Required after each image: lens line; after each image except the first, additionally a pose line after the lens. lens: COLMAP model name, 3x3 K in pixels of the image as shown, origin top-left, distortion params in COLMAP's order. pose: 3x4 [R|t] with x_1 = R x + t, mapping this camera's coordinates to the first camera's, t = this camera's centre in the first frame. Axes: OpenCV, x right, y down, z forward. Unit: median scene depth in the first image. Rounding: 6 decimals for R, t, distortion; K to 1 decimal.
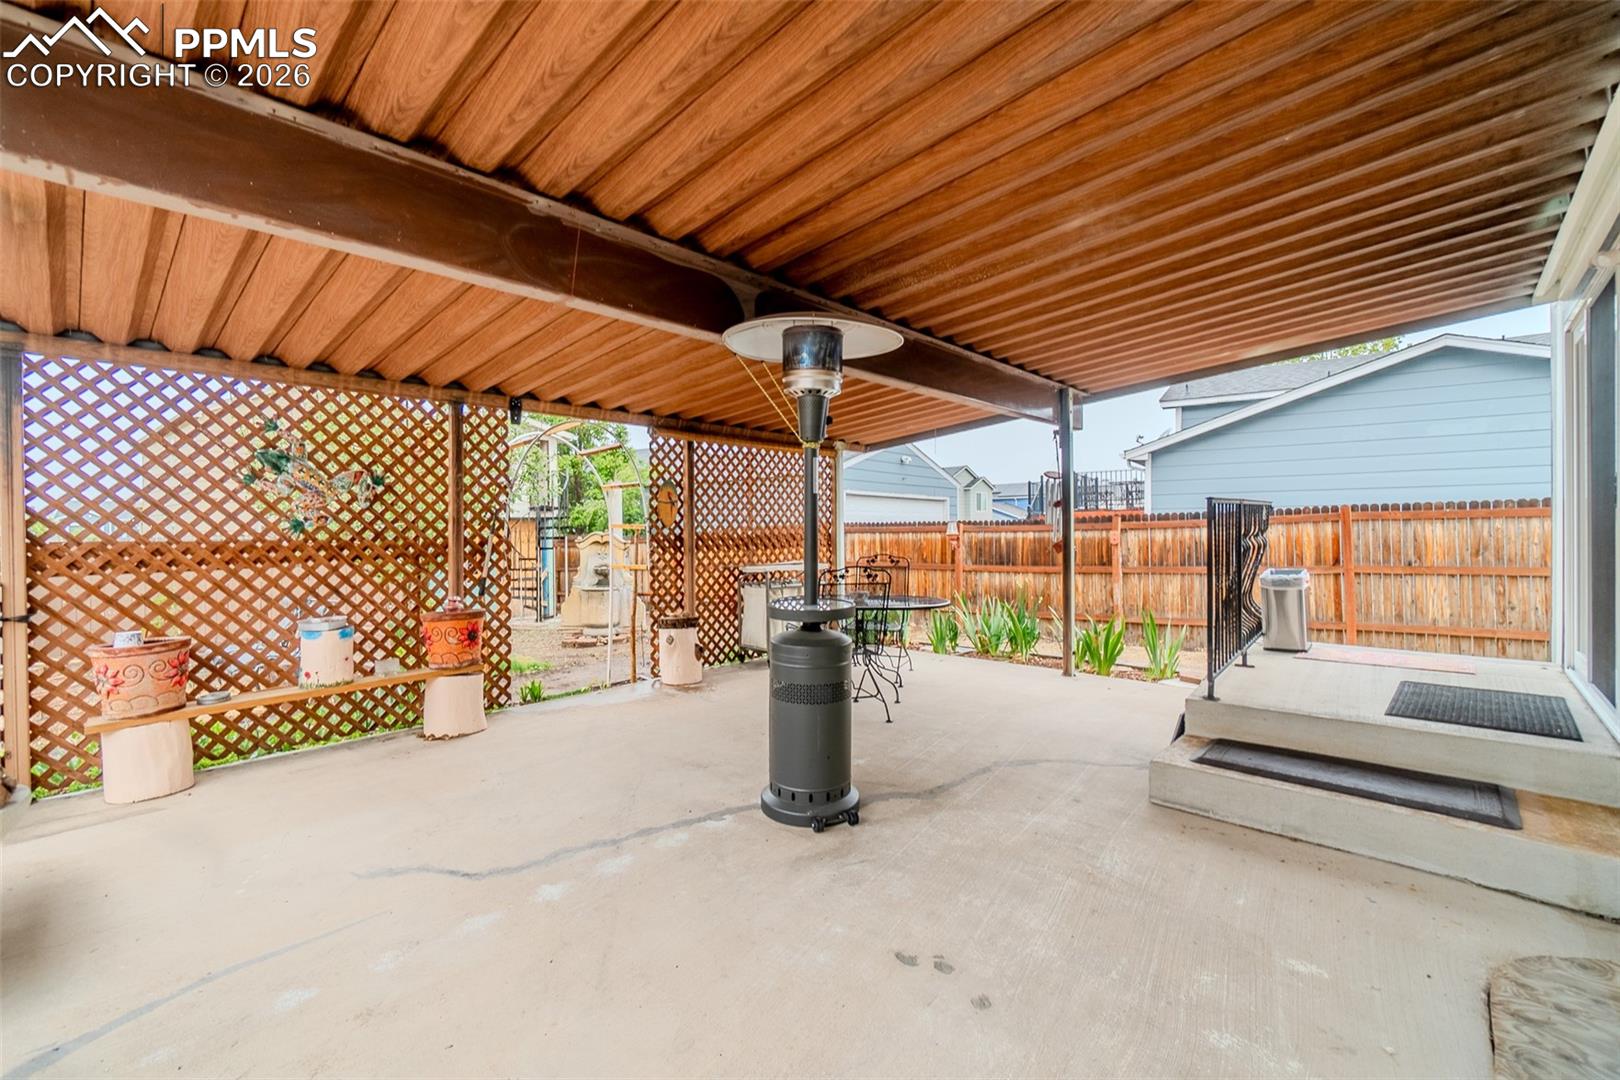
lens RADIAL K [[692.4, 0, 794.0], [0, 692.4, 534.6], [0, 0, 1]] dist [-0.005171, 0.001636]
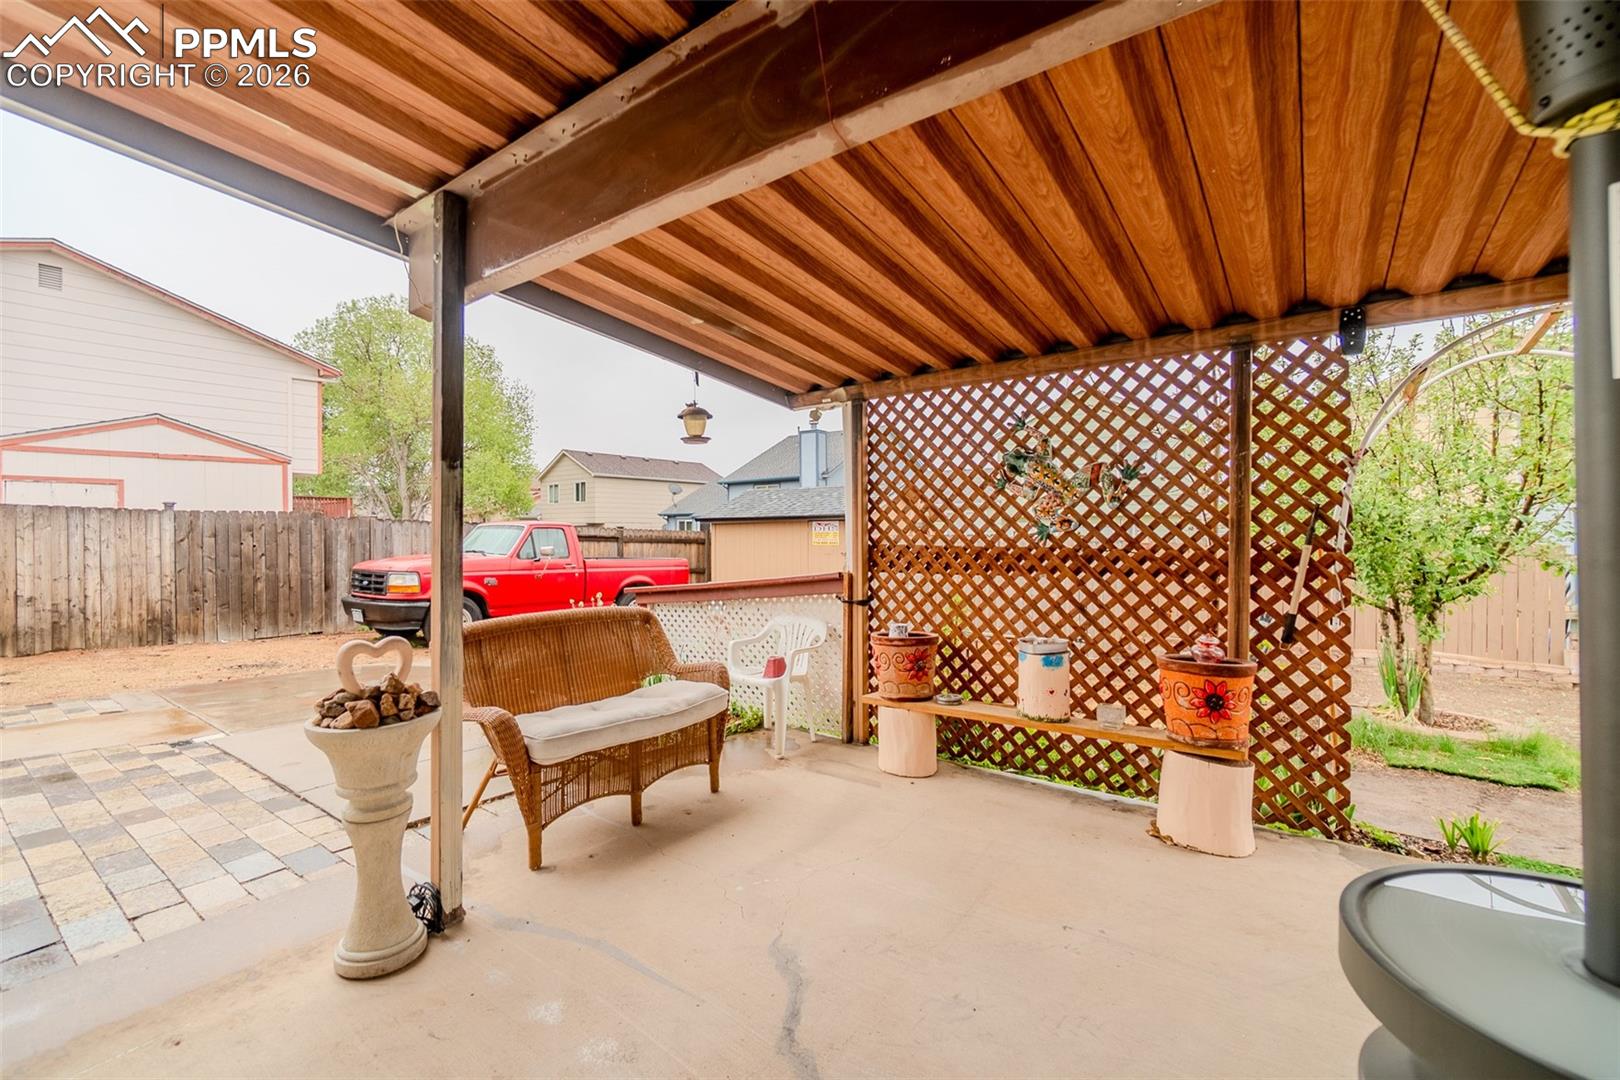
lens RADIAL K [[692.4, 0, 794.0], [0, 692.4, 534.6], [0, 0, 1]] dist [-0.005171, 0.001636]
pose [[0.109561, 0.006632, -0.993958, 0.137269], [-0.008028, 0.999951, 0.005787, -0.011302], [0.993948, 0.007346, 0.109609, 0.569126]]
